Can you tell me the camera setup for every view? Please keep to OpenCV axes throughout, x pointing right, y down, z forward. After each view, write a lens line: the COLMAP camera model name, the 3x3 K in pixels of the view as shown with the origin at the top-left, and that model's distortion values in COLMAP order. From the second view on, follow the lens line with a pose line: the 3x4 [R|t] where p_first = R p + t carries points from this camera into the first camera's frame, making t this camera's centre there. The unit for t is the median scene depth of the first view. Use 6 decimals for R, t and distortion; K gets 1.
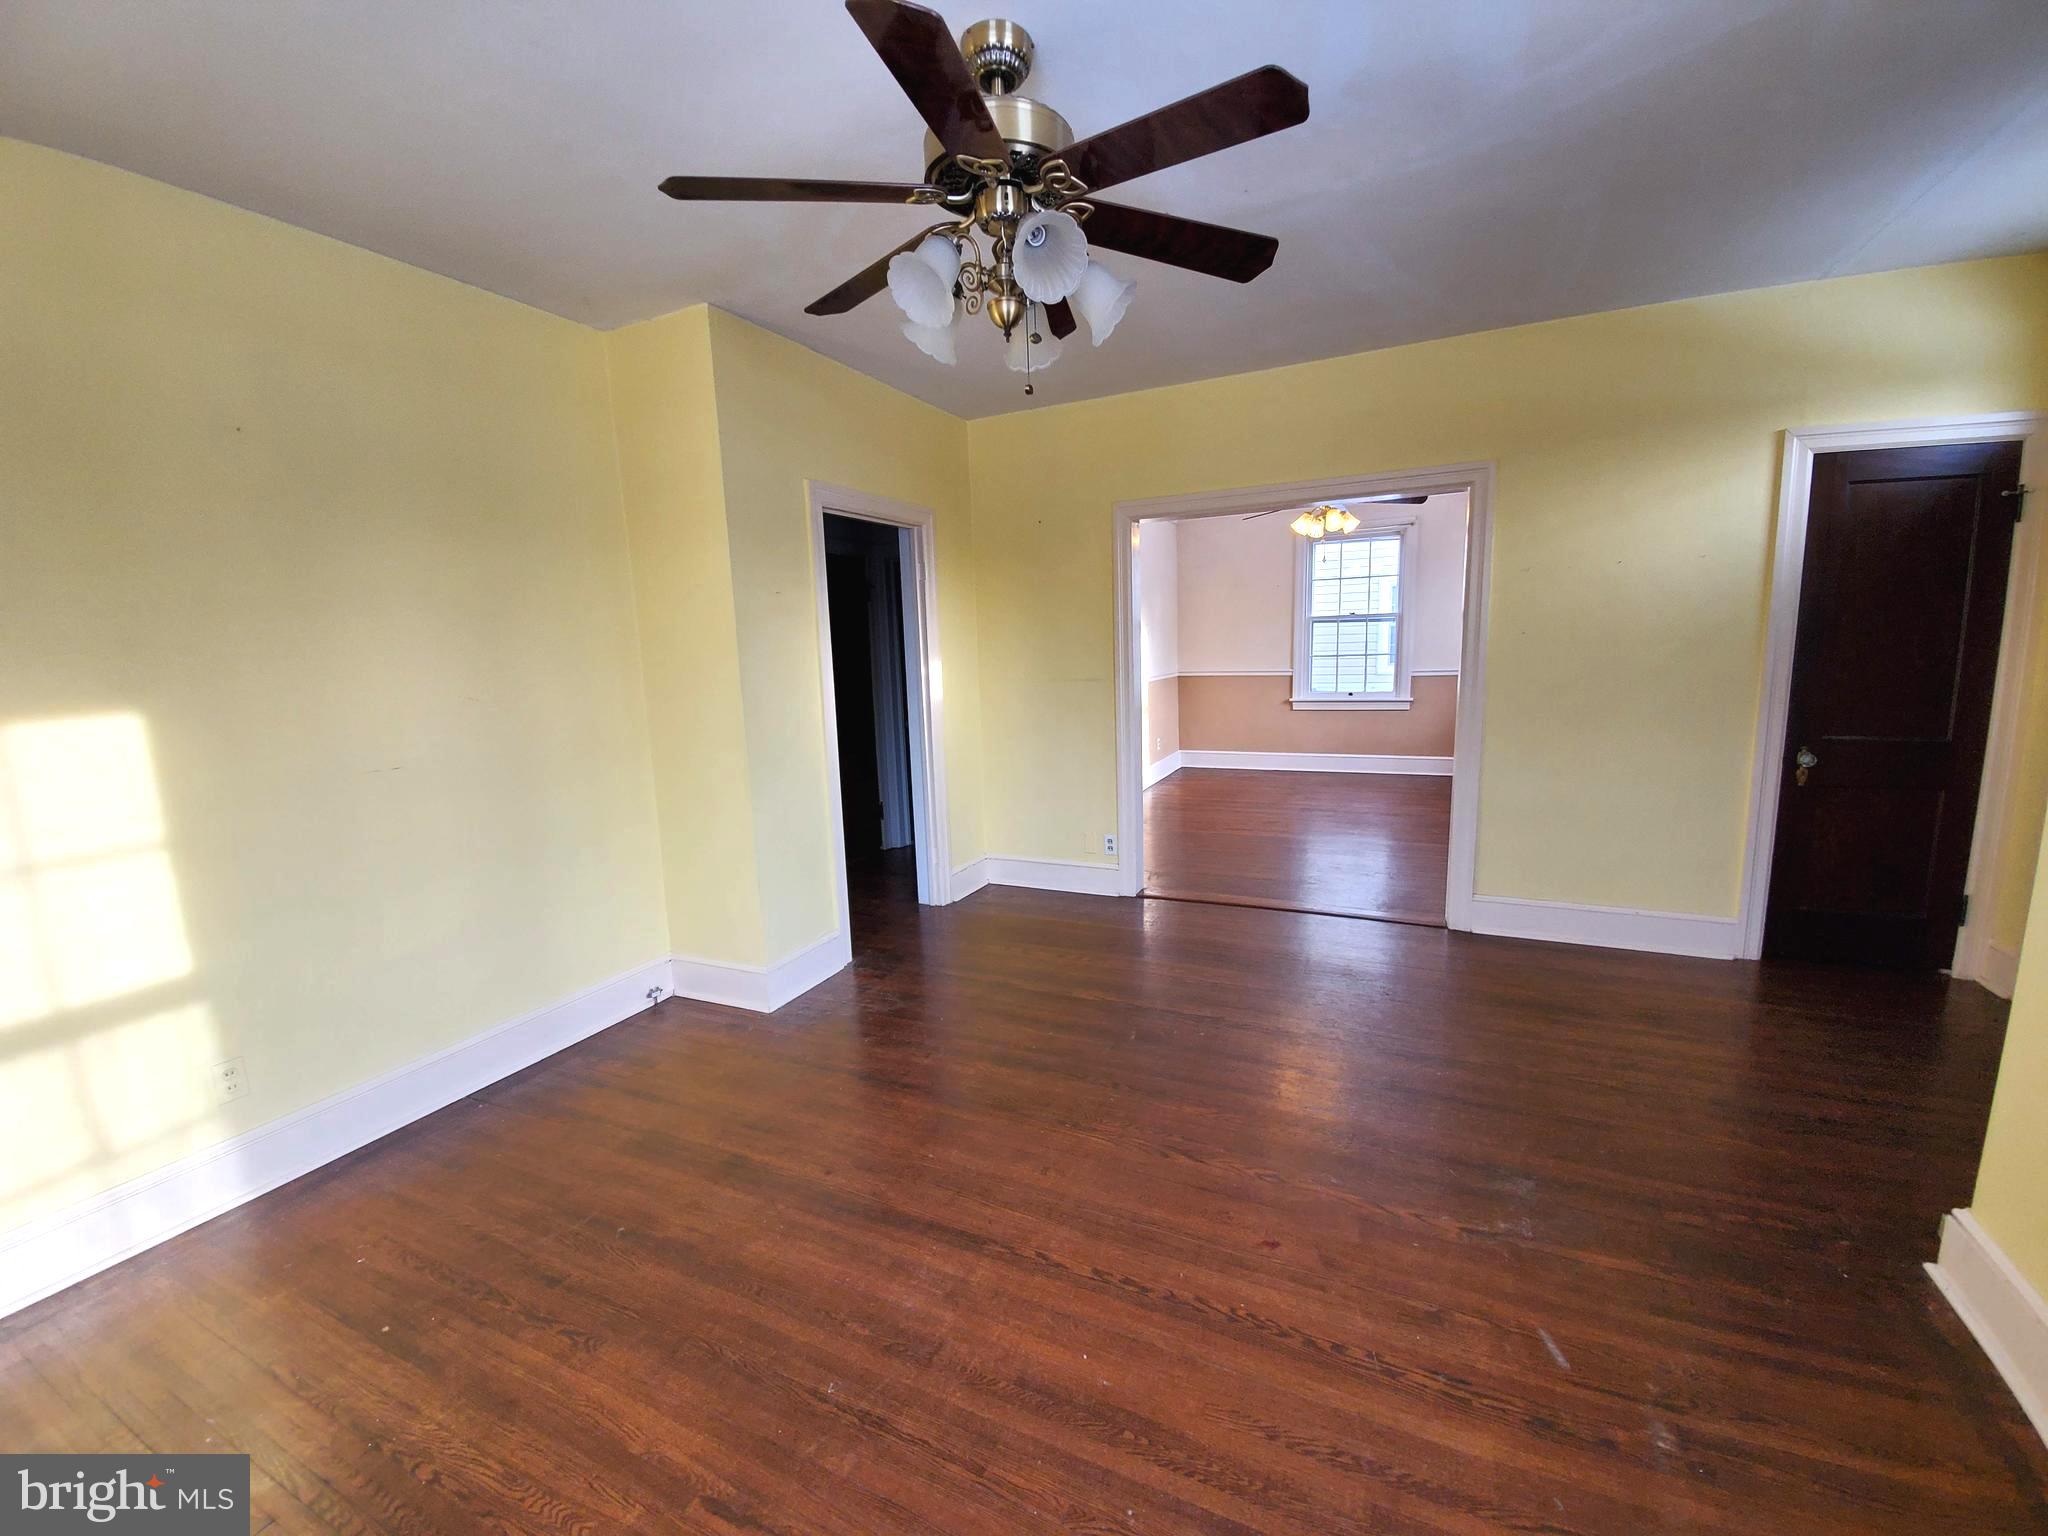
lens RADIAL K [[805.5, 0, 1047.4], [0, 805.5, 767.0], [0, 0, 1]] dist [0.012285, -0.015461]
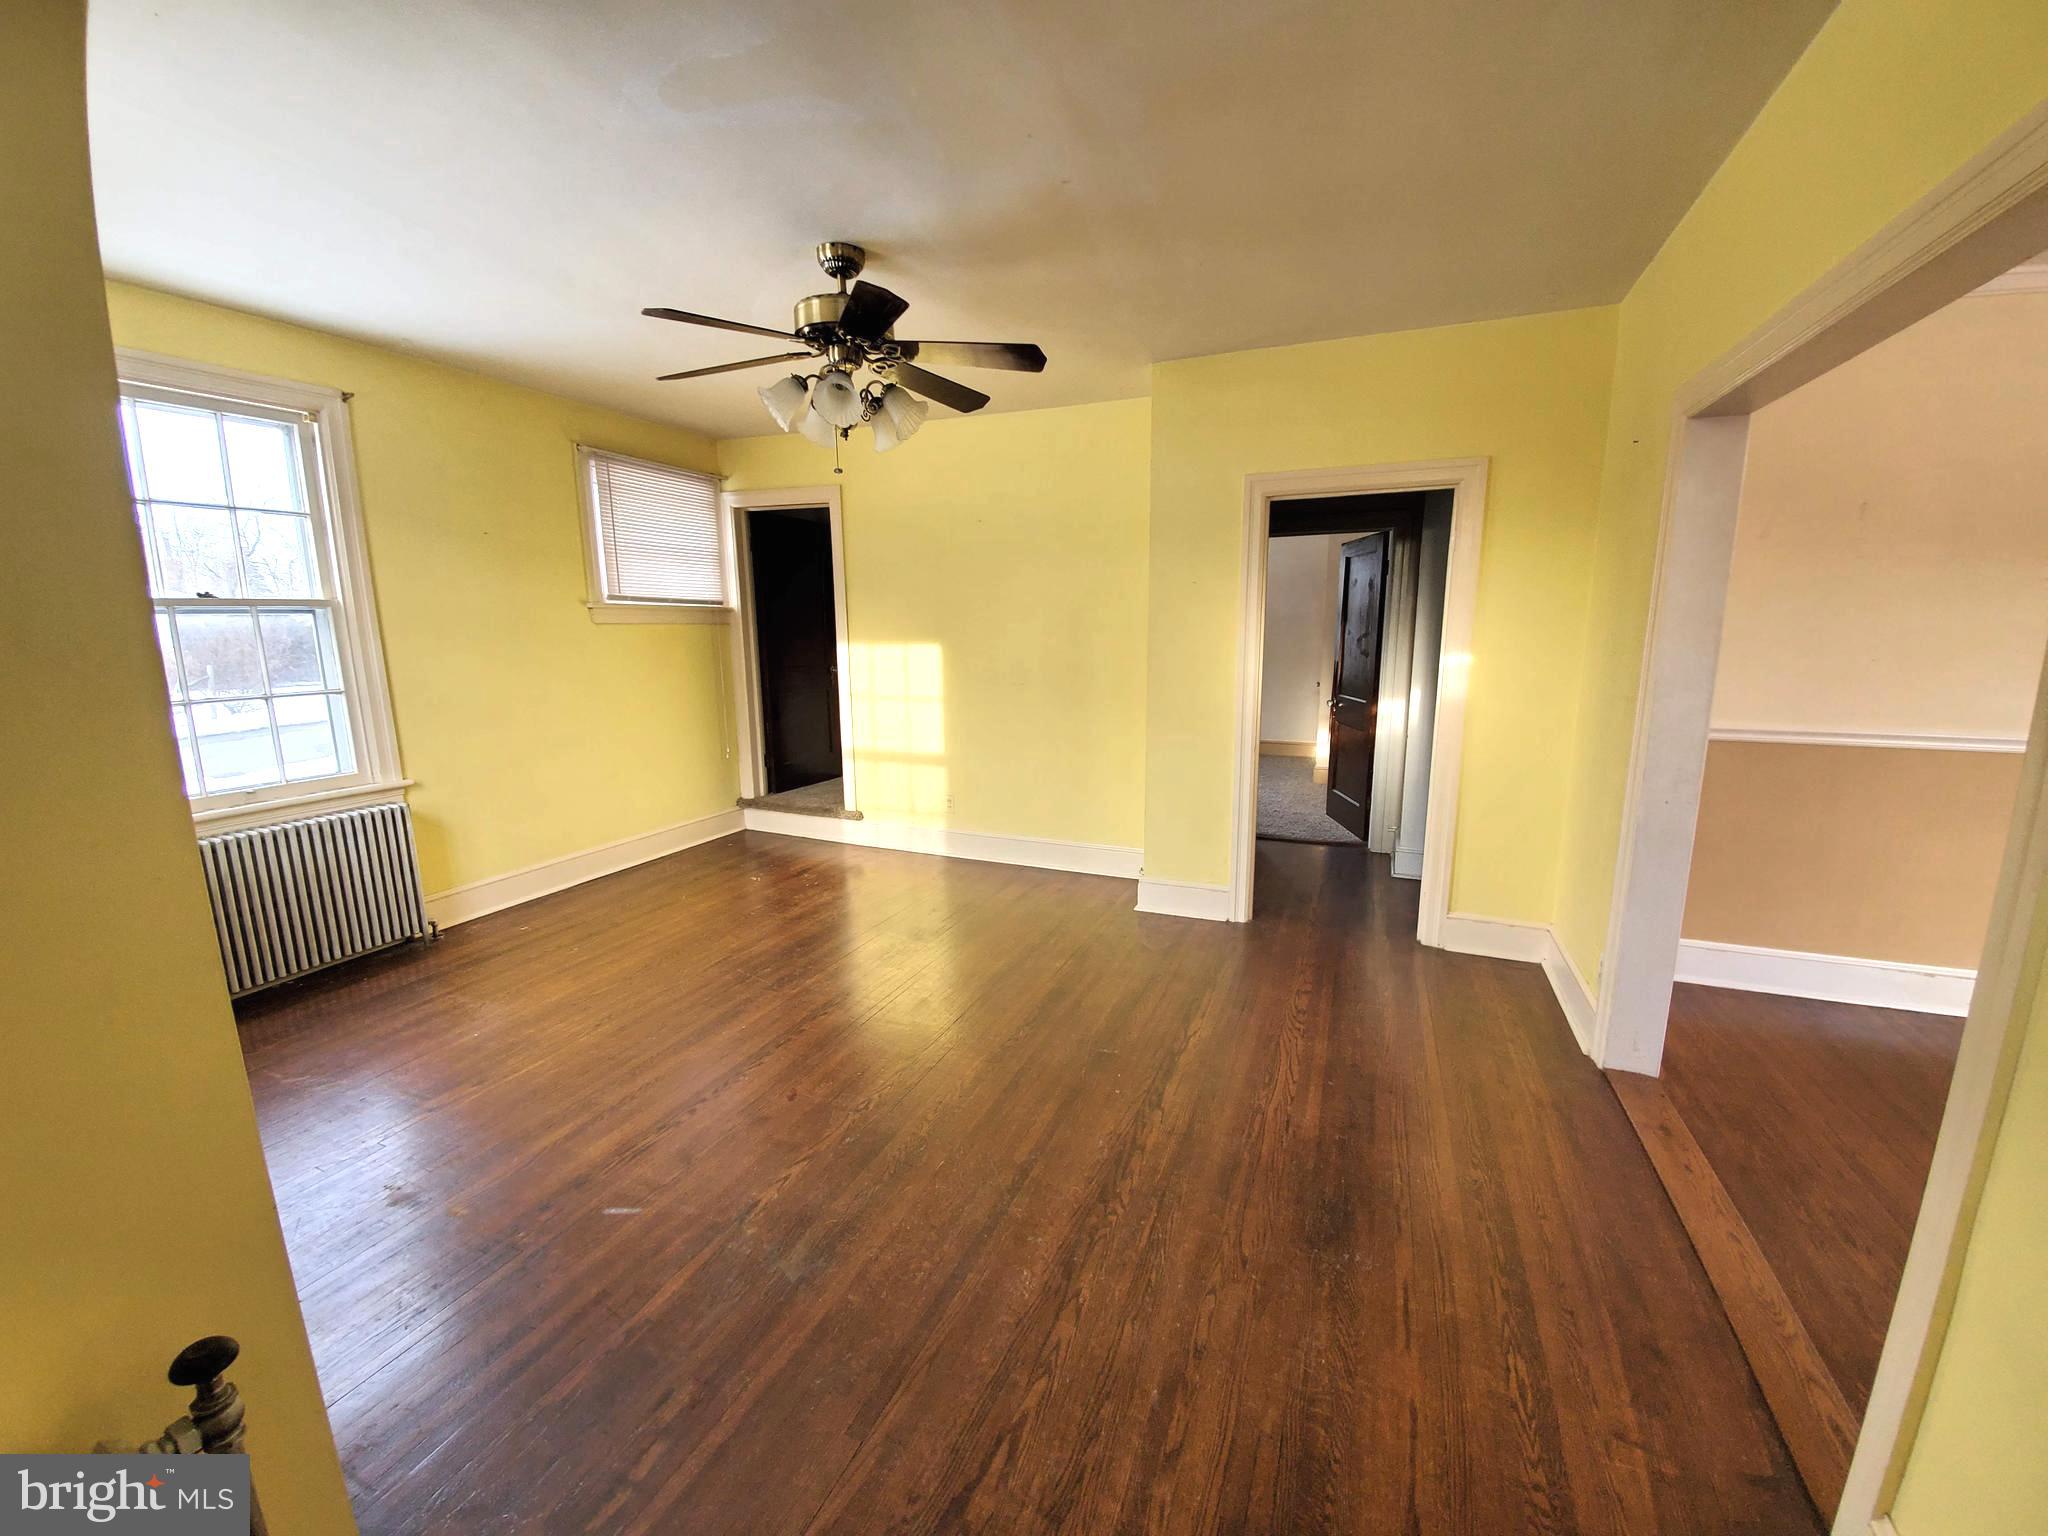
lens RADIAL K [[814.0, 0, 1040.3], [0, 814.0, 761.0], [0, 0, 1]] dist [0.014922, -0.015818]
pose [[0.040276, 0.197598, -0.979455, 1.406065], [-0.153437, 0.969847, 0.189350, -0.241970], [0.987337, 0.142659, 0.069380, 1.156708]]
